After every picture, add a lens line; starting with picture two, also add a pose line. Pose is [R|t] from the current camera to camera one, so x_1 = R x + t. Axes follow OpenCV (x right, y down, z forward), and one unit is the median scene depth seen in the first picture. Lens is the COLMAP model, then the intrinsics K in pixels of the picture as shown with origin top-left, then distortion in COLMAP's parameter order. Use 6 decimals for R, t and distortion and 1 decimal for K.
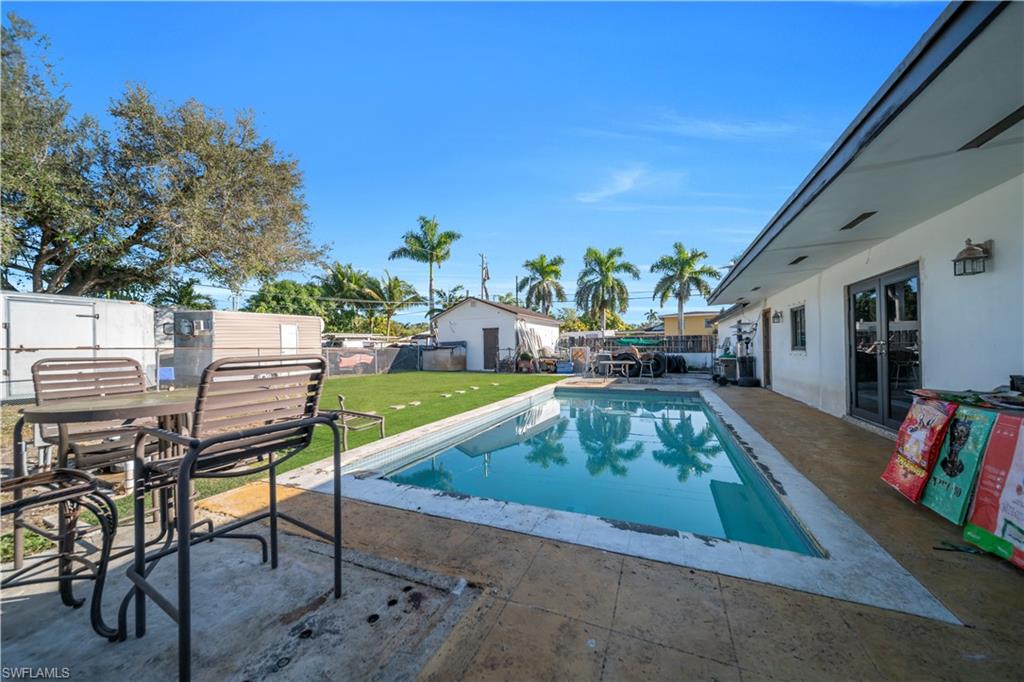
lens RADIAL K [[353.2, 0, 511.5], [0, 353.2, 342.0], [0, 0, 1]] dist [-0.010320, -0.000111]
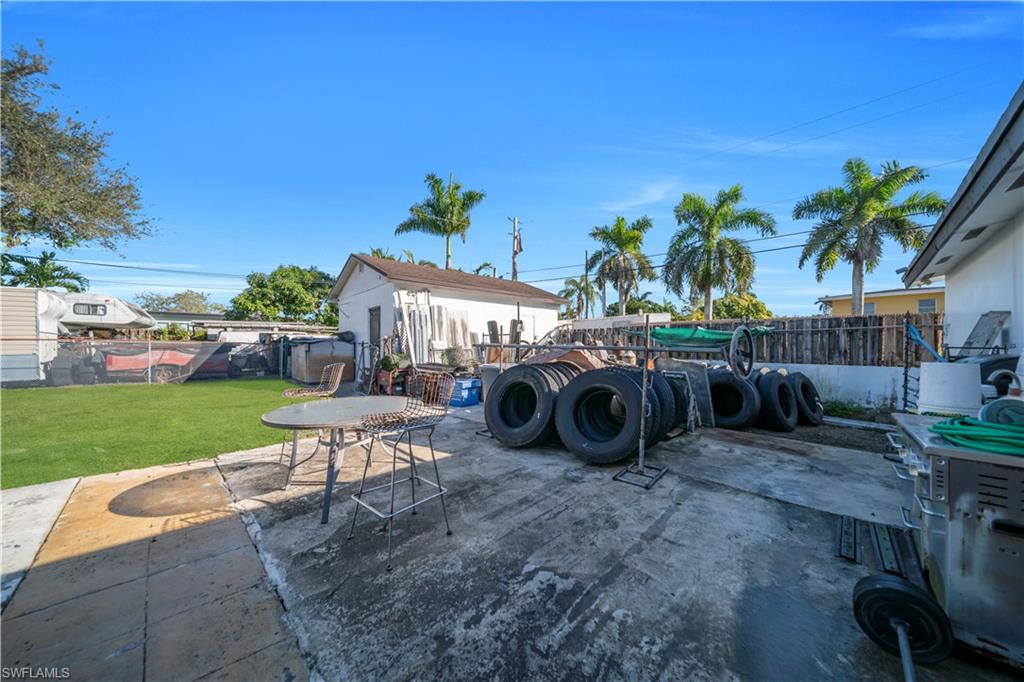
lens RADIAL K [[353.2, 0, 513.9], [0, 353.2, 344.8], [0, 0, 1]] dist [-0.010320, -0.000111]
pose [[0.933042, 0.013119, -0.359527, 0.175756], [-0.008110, 0.999848, 0.015436, 0.004240], [0.359675, -0.011486, 0.933007, 0.294665]]
